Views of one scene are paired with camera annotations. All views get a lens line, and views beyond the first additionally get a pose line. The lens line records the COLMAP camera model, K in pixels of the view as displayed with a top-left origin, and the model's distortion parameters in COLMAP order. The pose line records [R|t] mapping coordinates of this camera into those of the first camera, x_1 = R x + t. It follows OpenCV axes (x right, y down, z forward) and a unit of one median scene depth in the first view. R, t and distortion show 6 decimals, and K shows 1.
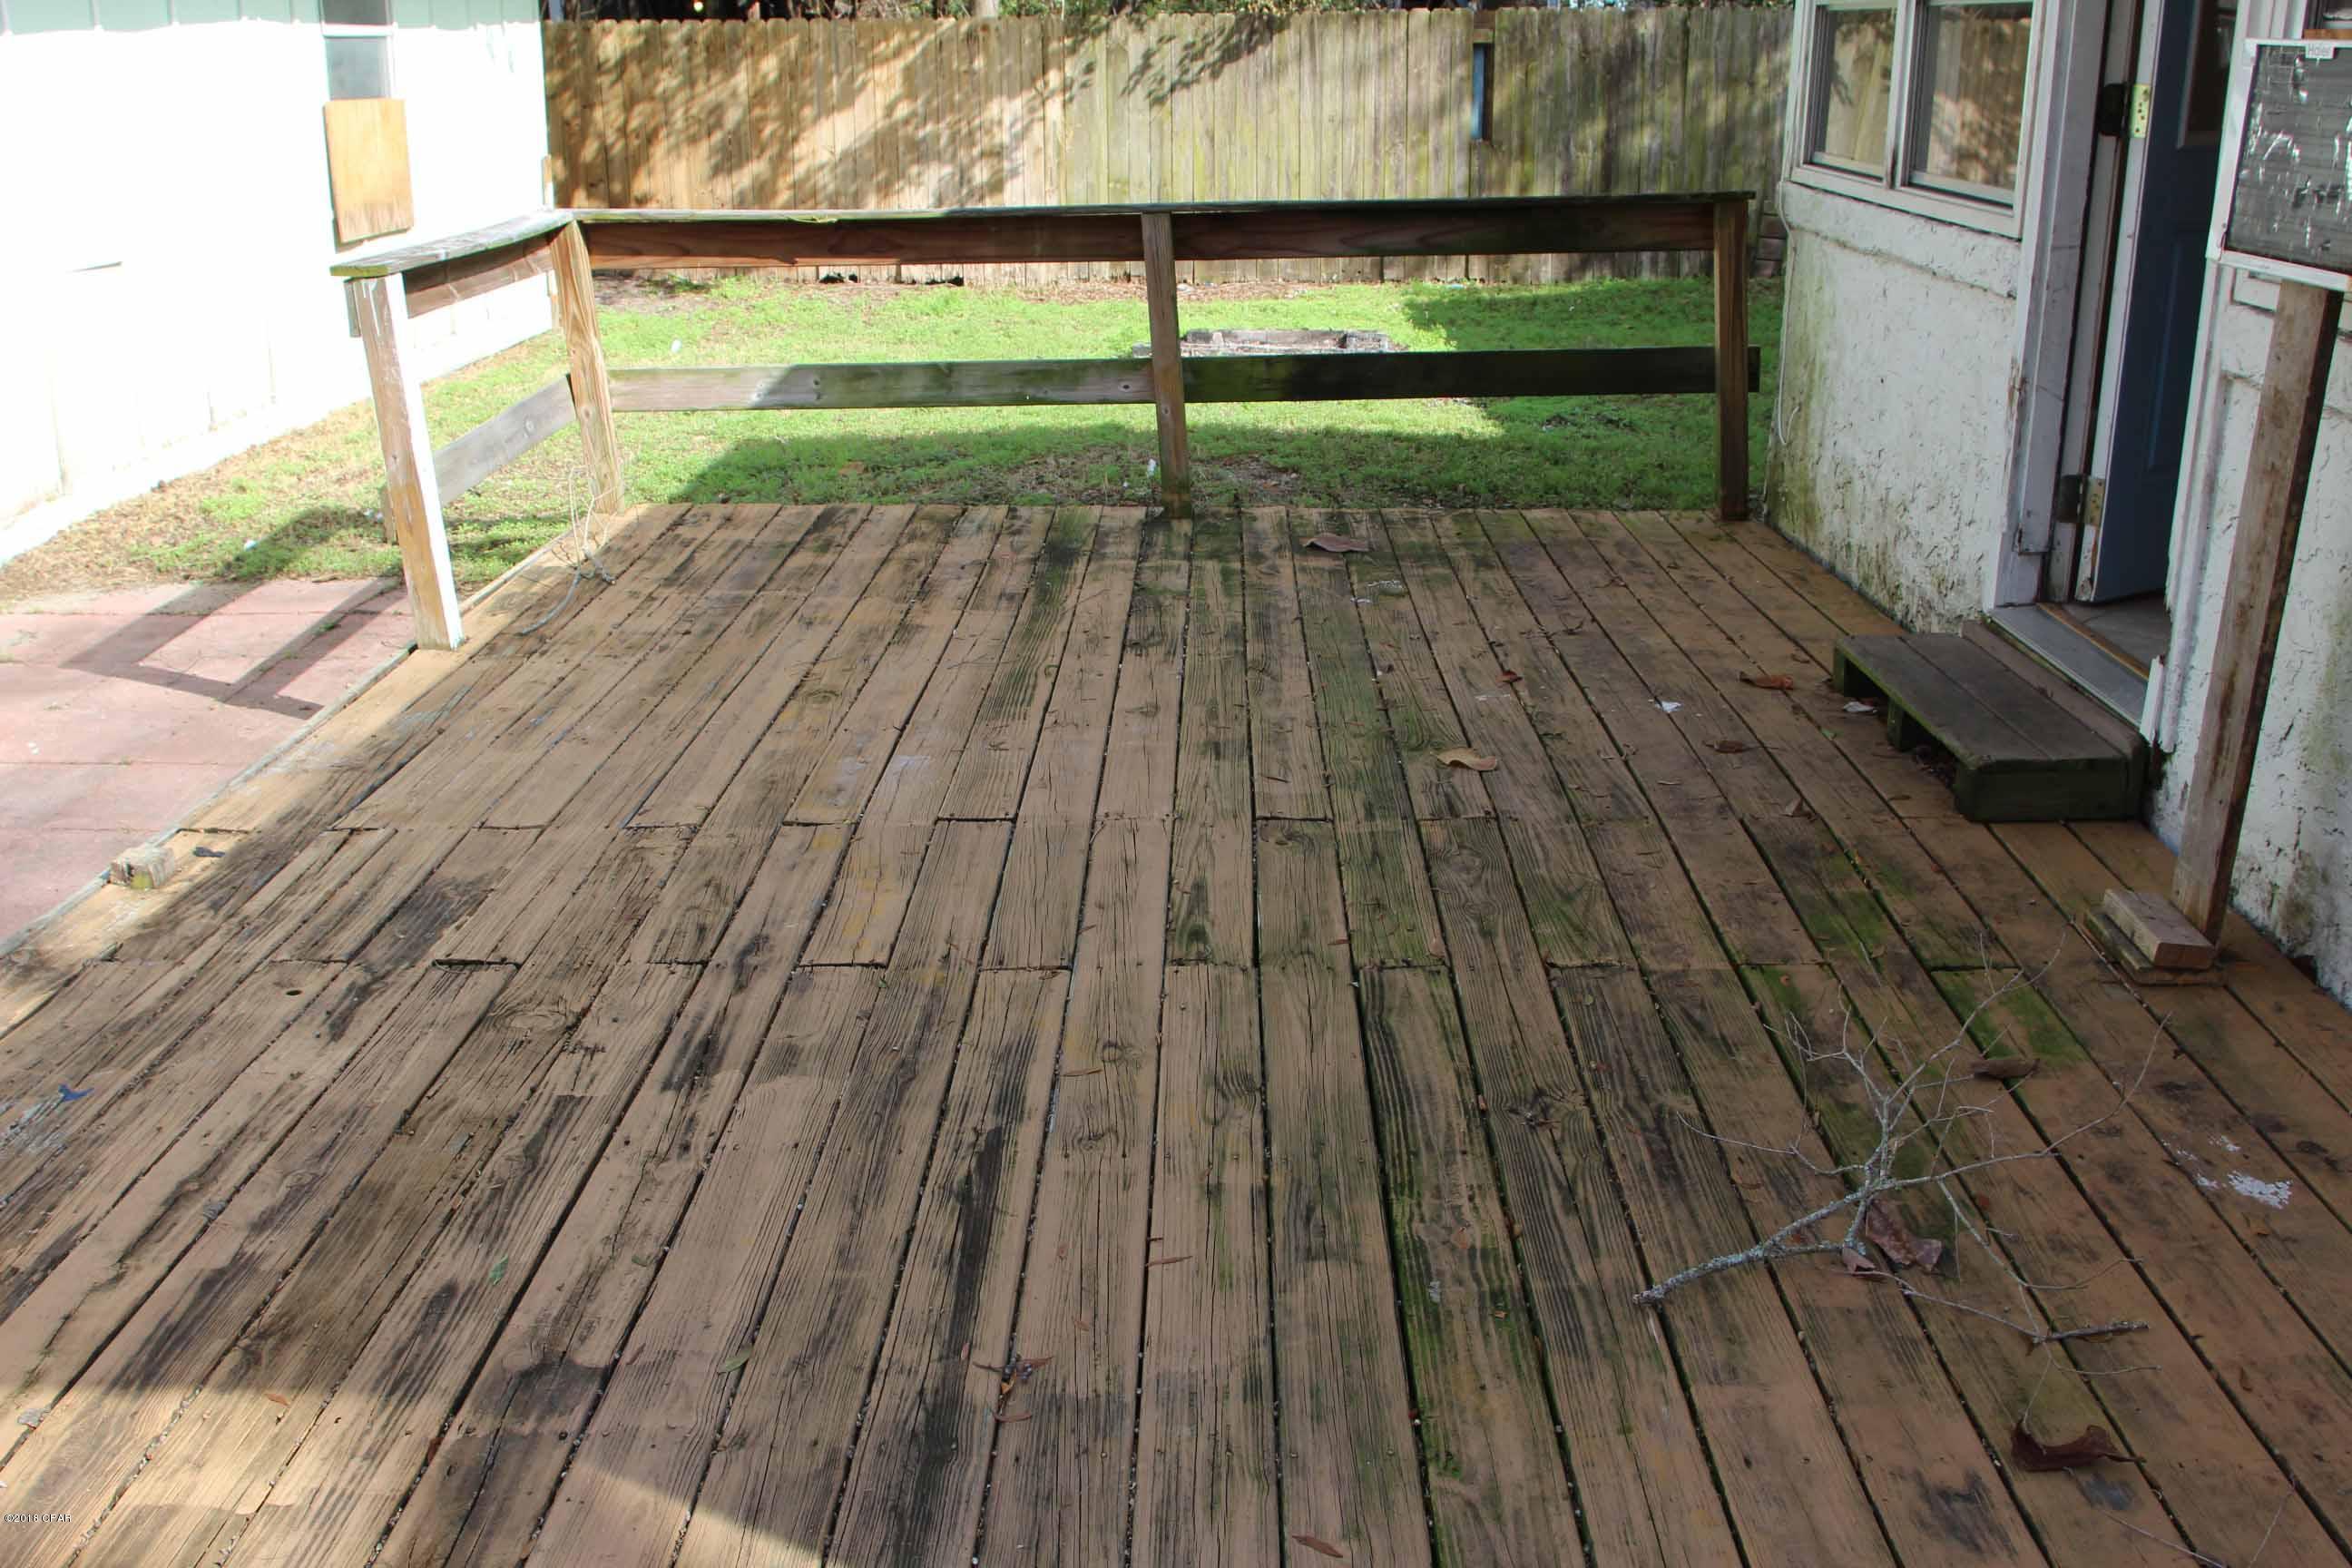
lens RADIAL K [[2167.9, 0, 1149.9], [0, 2167.9, 787.7], [0, 0, 1]] dist [-0.124829, 0.086208]
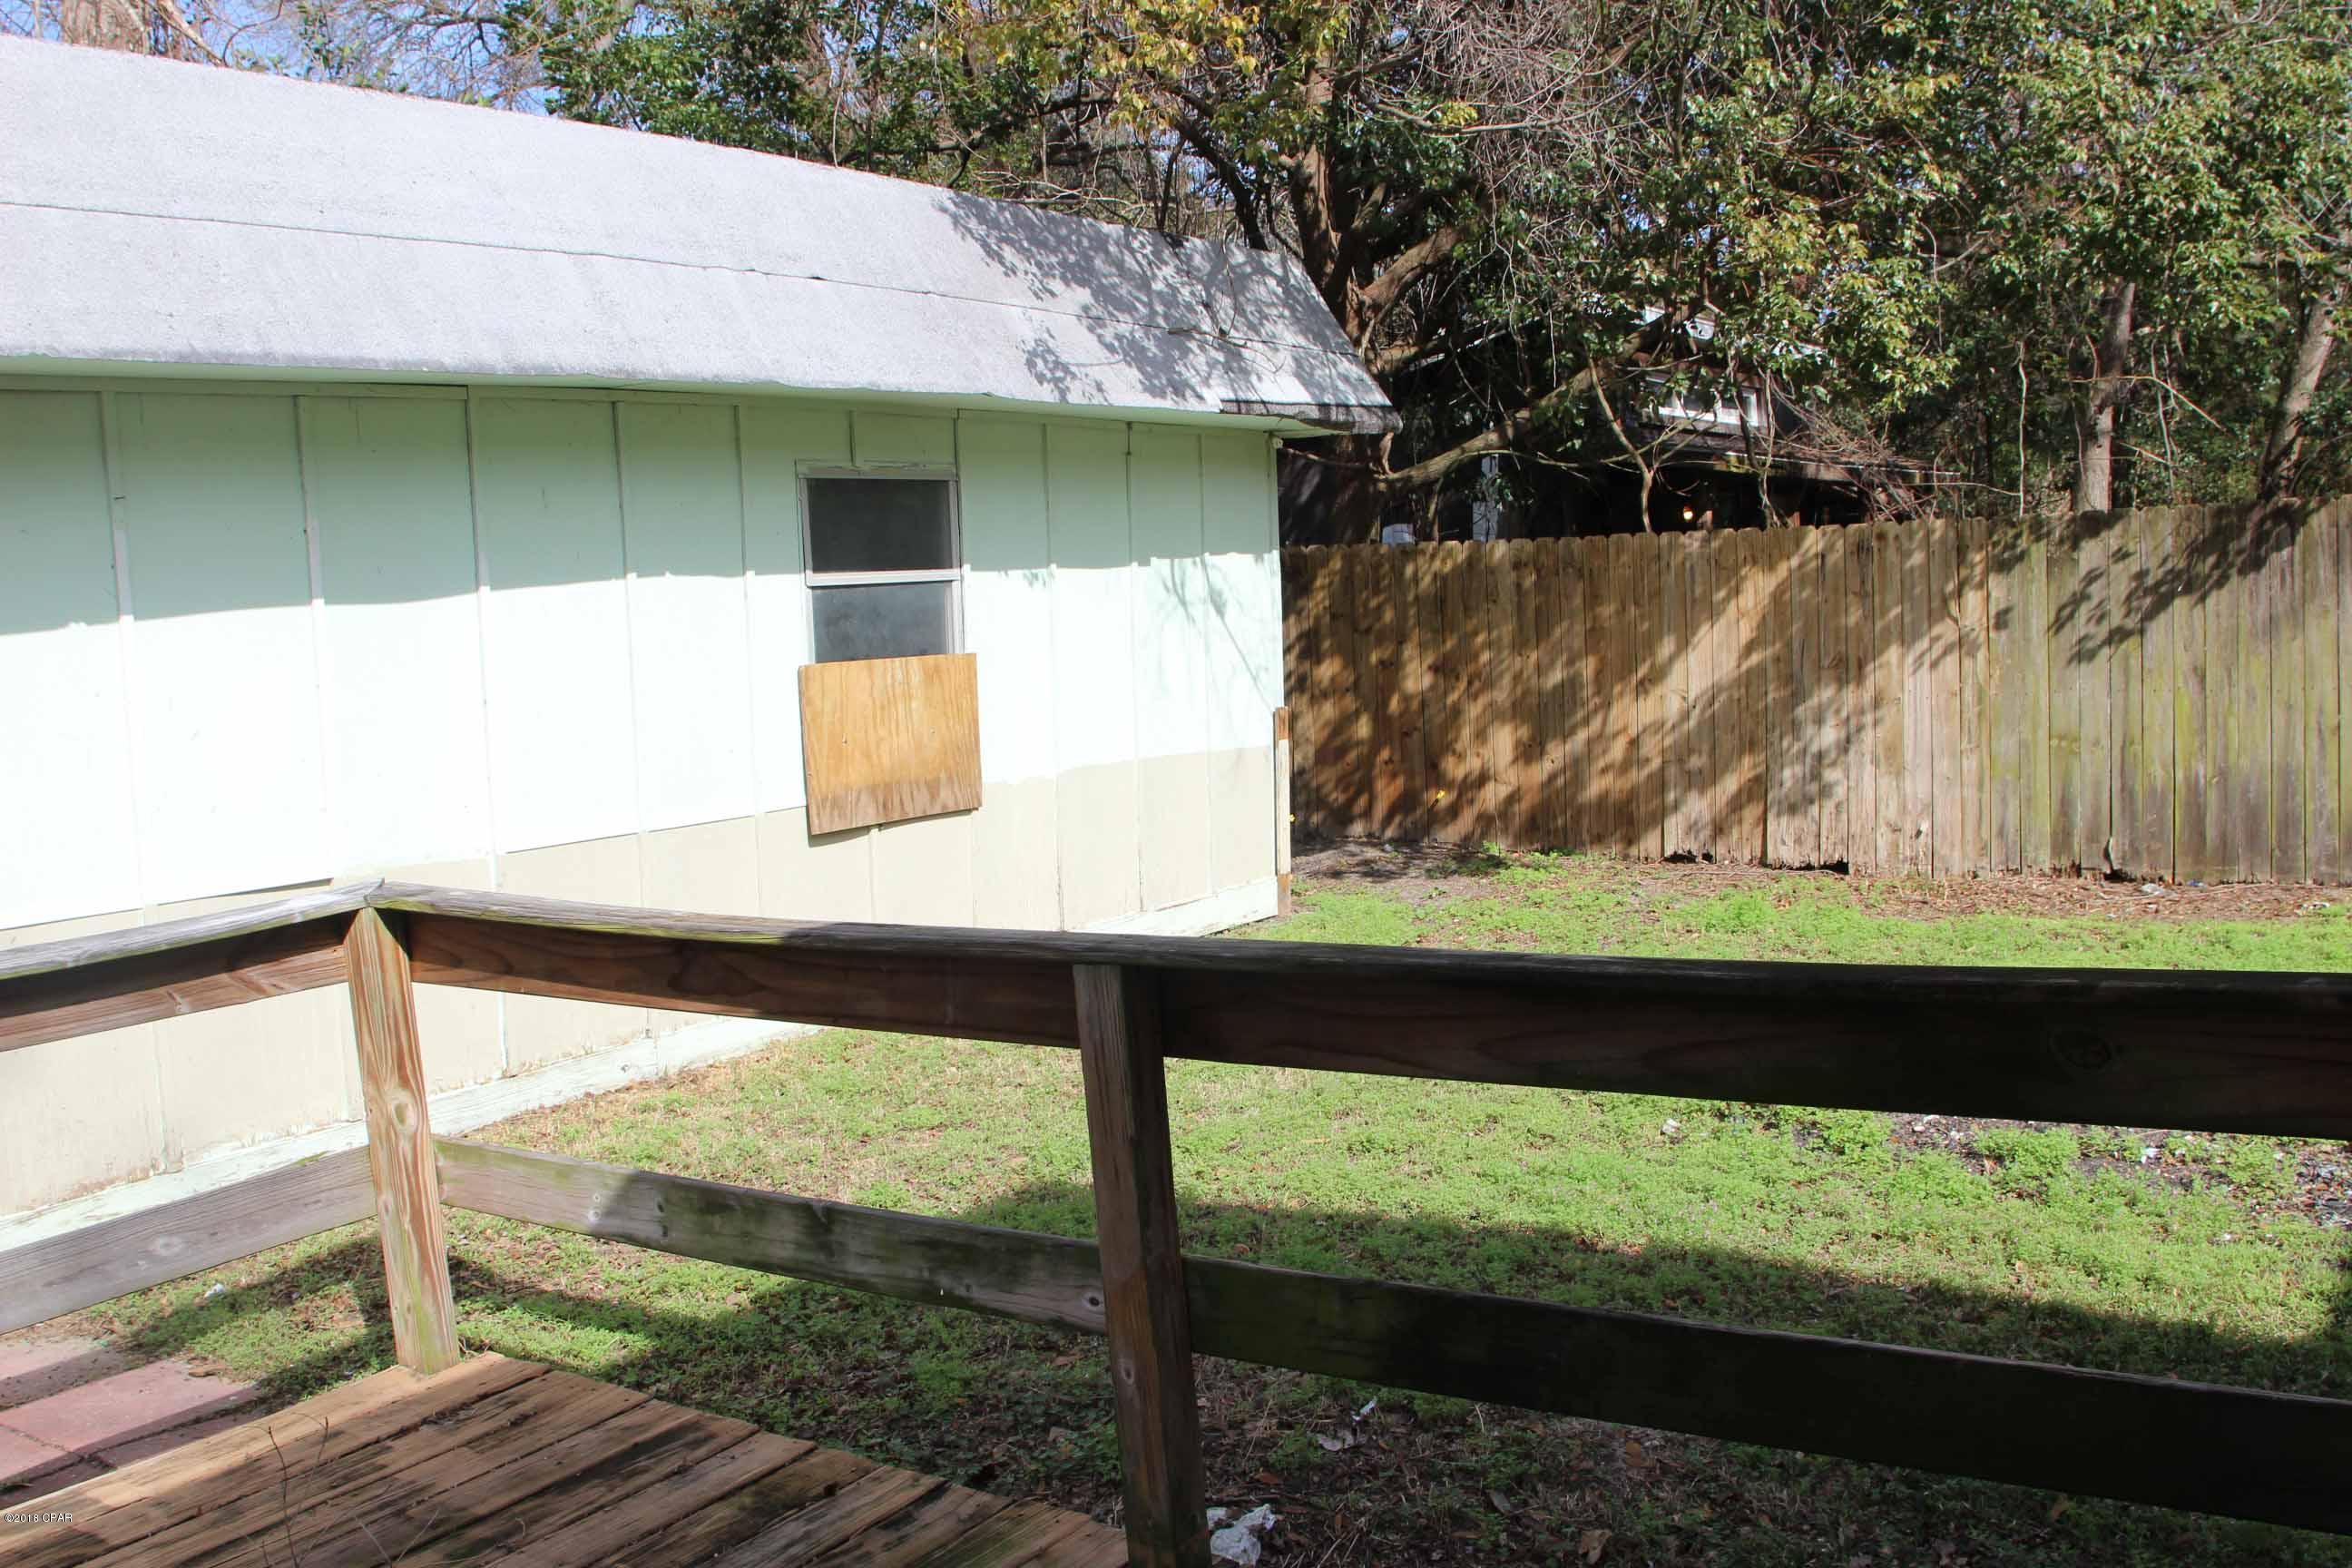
lens RADIAL K [[2167.9, 0, 1149.9], [0, 2167.9, 787.7], [0, 0, 1]] dist [-0.124829, 0.086208]
pose [[0.834197, 0.014409, -0.551279, 0.173986], [-0.136458, 0.973965, -0.181031, -0.137928], [0.534318, 0.226242, 0.814444, 0.378572]]
